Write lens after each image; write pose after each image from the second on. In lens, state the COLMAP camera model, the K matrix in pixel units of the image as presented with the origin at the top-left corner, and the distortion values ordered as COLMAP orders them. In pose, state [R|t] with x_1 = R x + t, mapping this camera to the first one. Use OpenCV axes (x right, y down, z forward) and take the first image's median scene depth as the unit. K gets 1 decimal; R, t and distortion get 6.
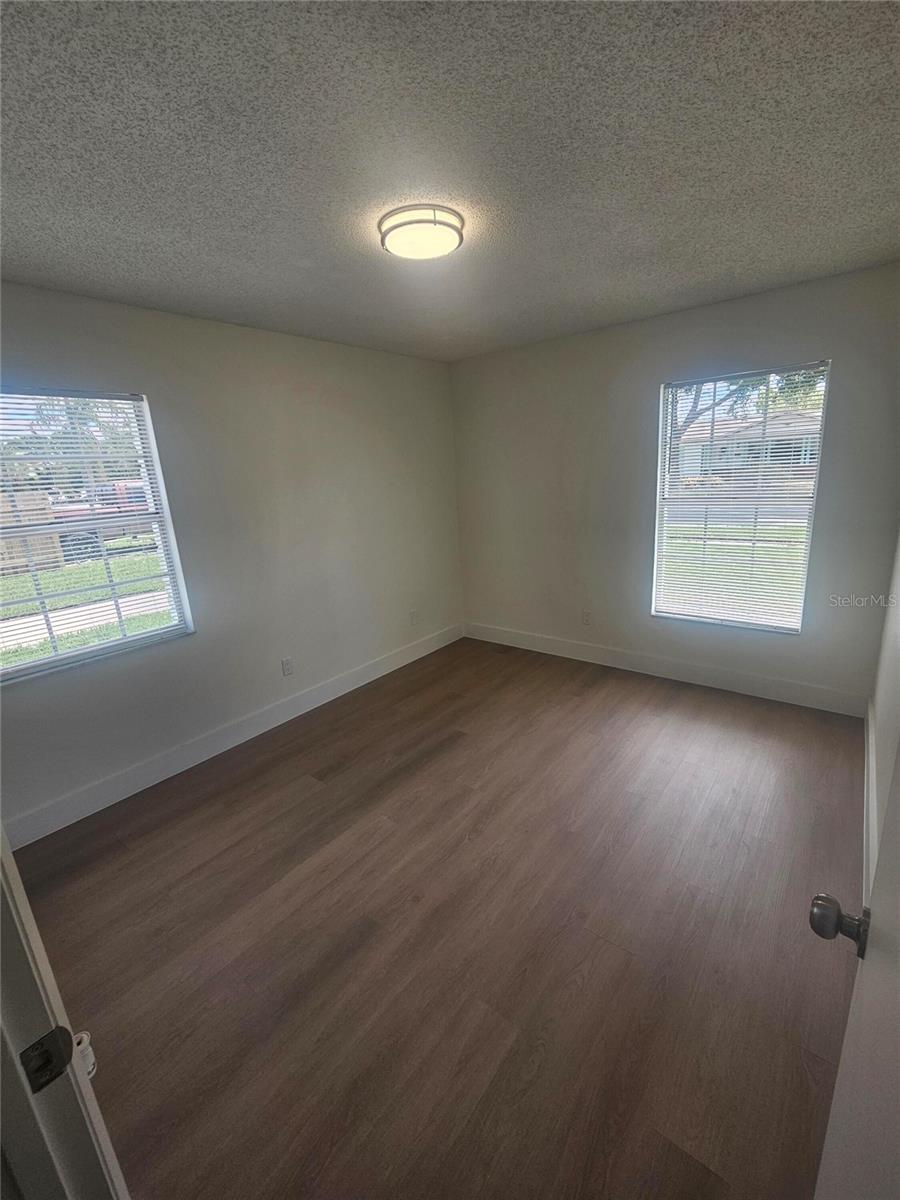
lens RADIAL K [[497.4, 0, 459.8], [0, 497.4, 594.1], [0, 0, 1]] dist [-0.000404, 0.000647]
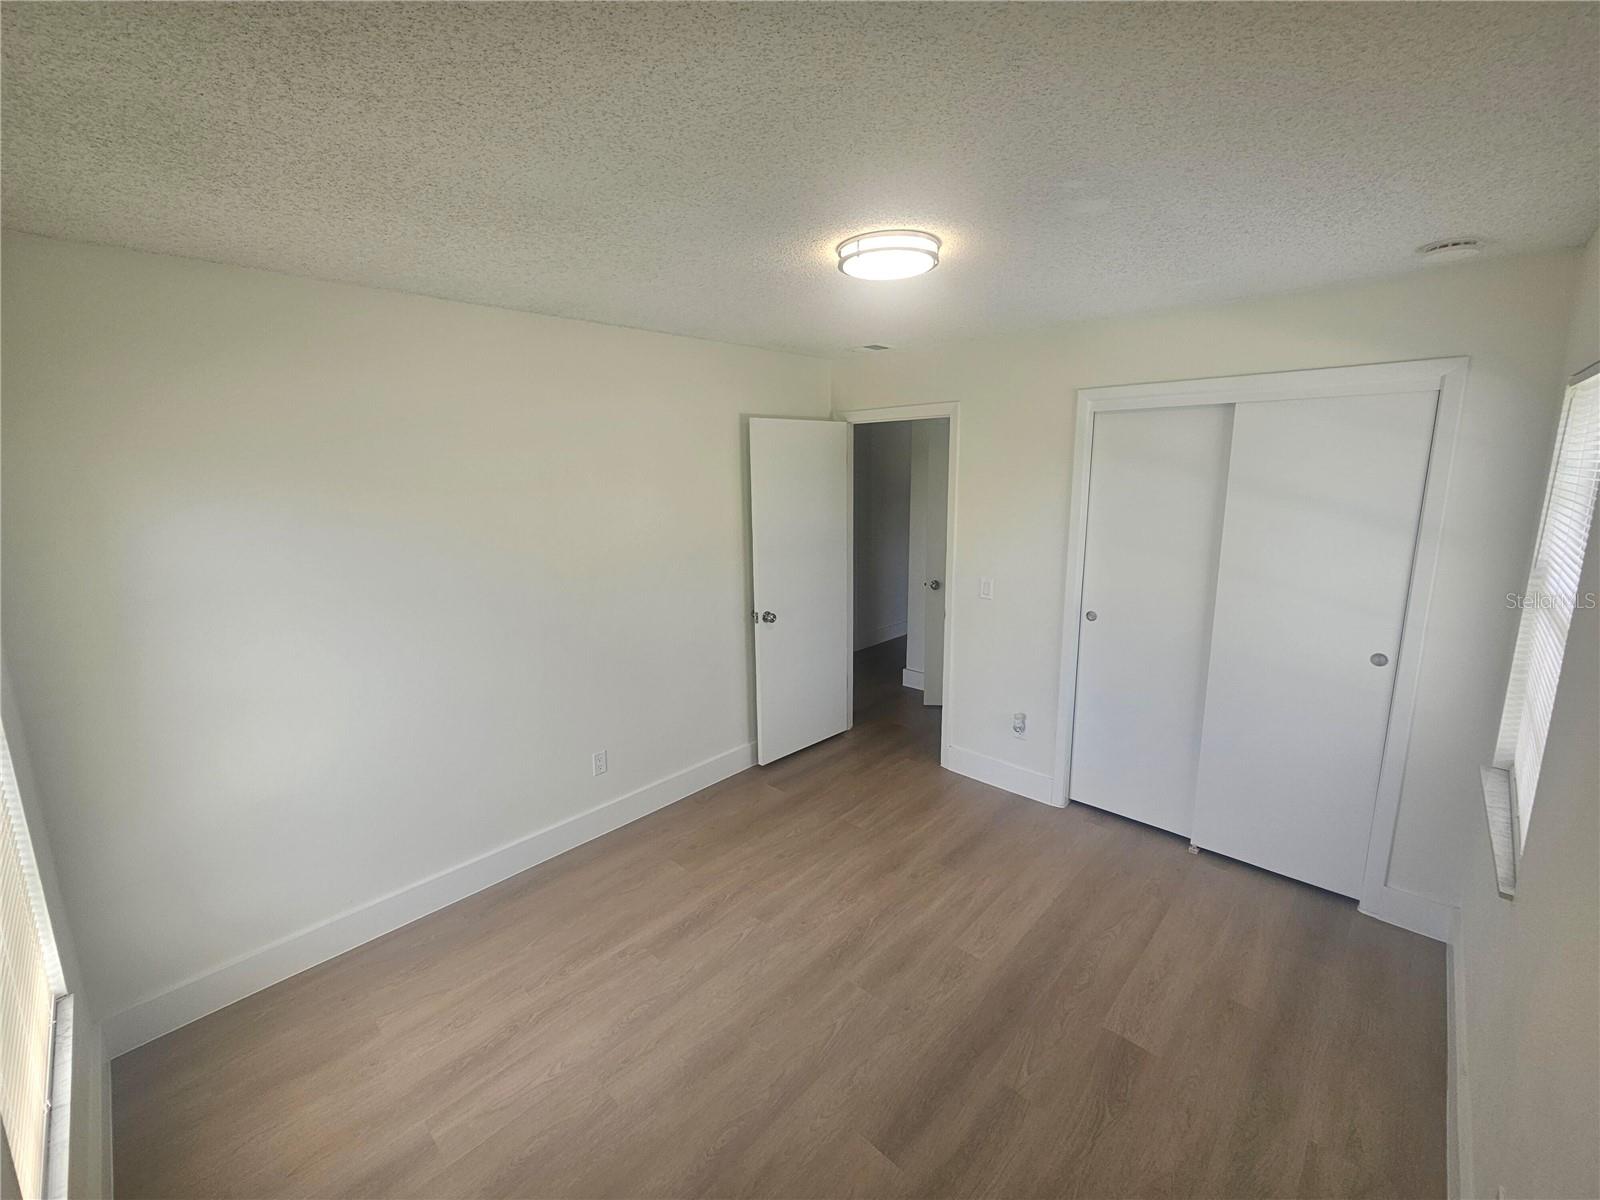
lens RADIAL K [[663.2, 0, 792.1], [0, 663.2, 585.0], [0, 0, 1]] dist [-0.000404, 0.000647]
pose [[-0.993081, 0.051136, 0.105716, -0.002747], [0.090899, 0.904678, 0.416288, -0.561566], [-0.074352, 0.423017, -0.903066, 1.796487]]
